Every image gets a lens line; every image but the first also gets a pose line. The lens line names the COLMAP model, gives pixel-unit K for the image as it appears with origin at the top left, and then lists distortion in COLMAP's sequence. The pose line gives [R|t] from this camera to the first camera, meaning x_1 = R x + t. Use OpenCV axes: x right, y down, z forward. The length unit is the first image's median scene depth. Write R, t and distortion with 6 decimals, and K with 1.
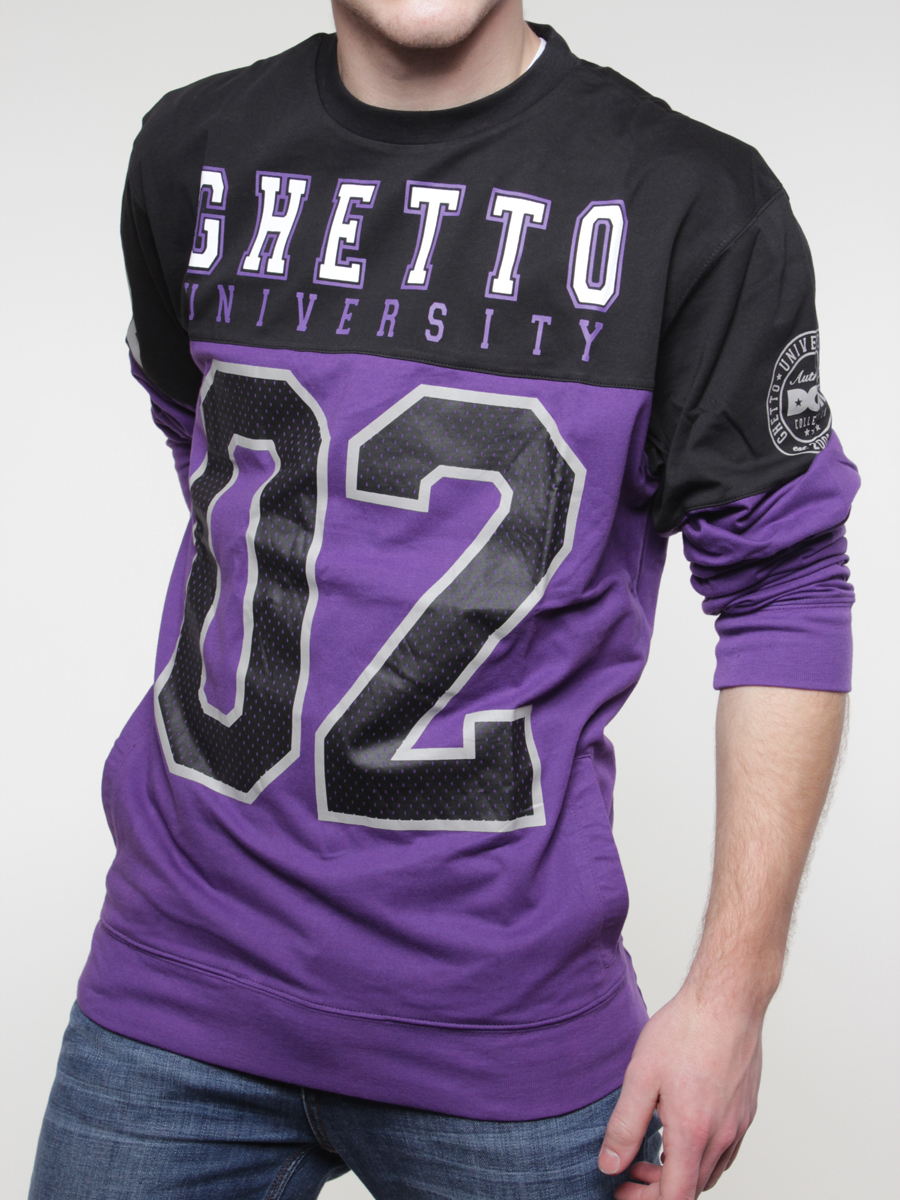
lens RADIAL K [[1577.5, 0, 450.0], [0, 1577.5, 600.0], [0, 0, 1]] dist [-0.006631, 5.464815]
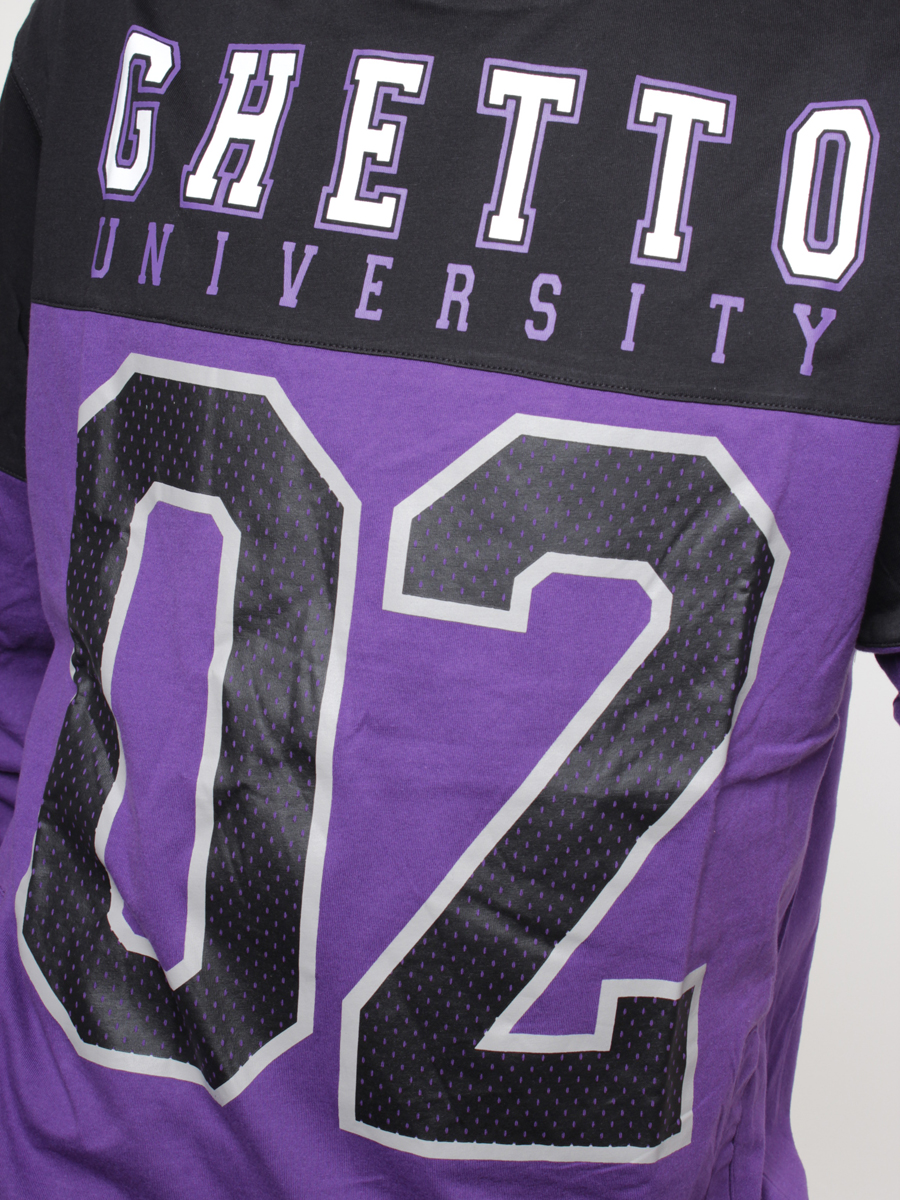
lens RADIAL K [[1848.8, 0, 450.0], [0, 1848.8, 600.0], [0, 0, 1]] dist [0.038456, 0.017374]
pose [[0.993320, 0.013024, -0.114653, 0.036548], [-0.021837, 0.996872, -0.075951, -0.016040], [0.113305, 0.077948, 0.990498, 0.333644]]
